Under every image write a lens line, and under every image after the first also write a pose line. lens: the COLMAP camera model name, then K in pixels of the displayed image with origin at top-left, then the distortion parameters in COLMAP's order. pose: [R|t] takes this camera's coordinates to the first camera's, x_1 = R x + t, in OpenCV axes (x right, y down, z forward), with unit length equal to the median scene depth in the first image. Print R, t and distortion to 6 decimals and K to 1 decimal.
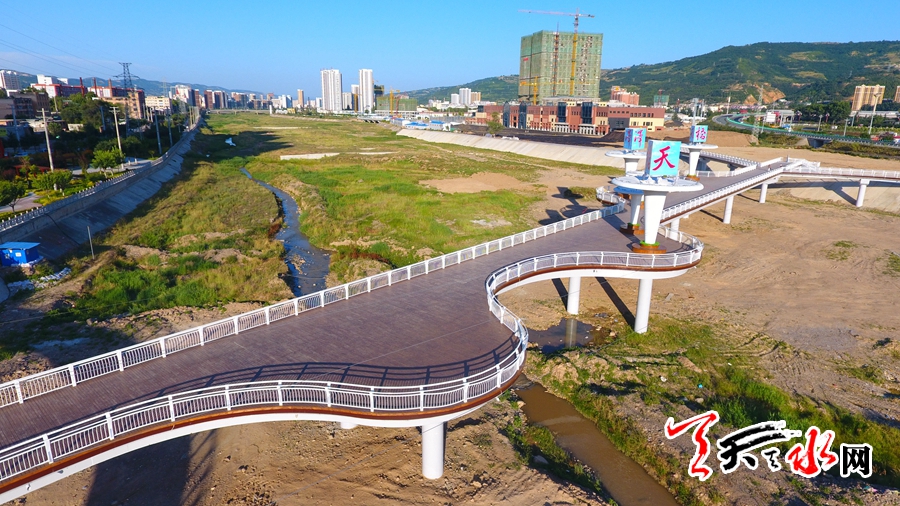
lens RADIAL K [[527.8, 0, 455.4], [0, 527.8, 245.2], [0, 0, 1]] dist [-0.008236, 0.002280]
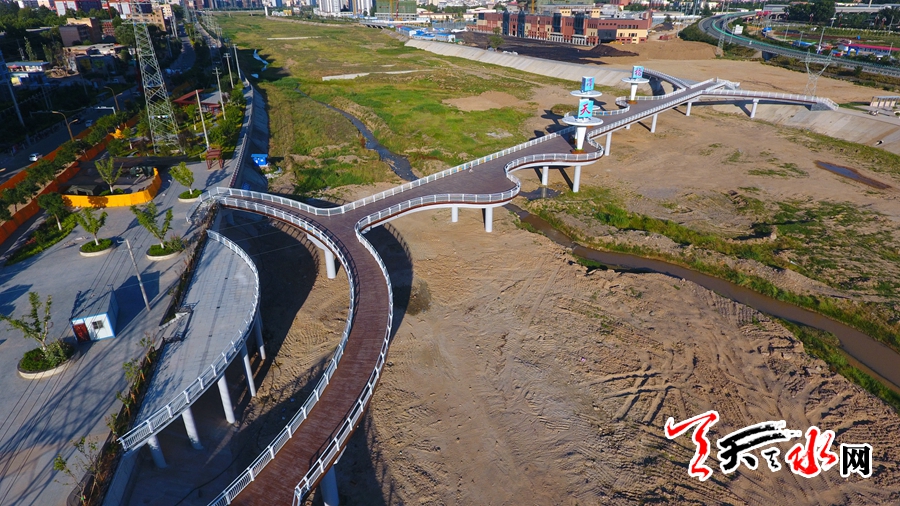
lens RADIAL K [[527.8, 0, 455.4], [0, 527.8, 245.2], [0, 0, 1]] dist [-0.008236, 0.002280]
pose [[0.999815, -0.019189, 0.001584, -0.025343], [0.018573, 0.982860, 0.183417, -0.003945], [-0.005076, -0.183354, 0.983034, -0.206873]]
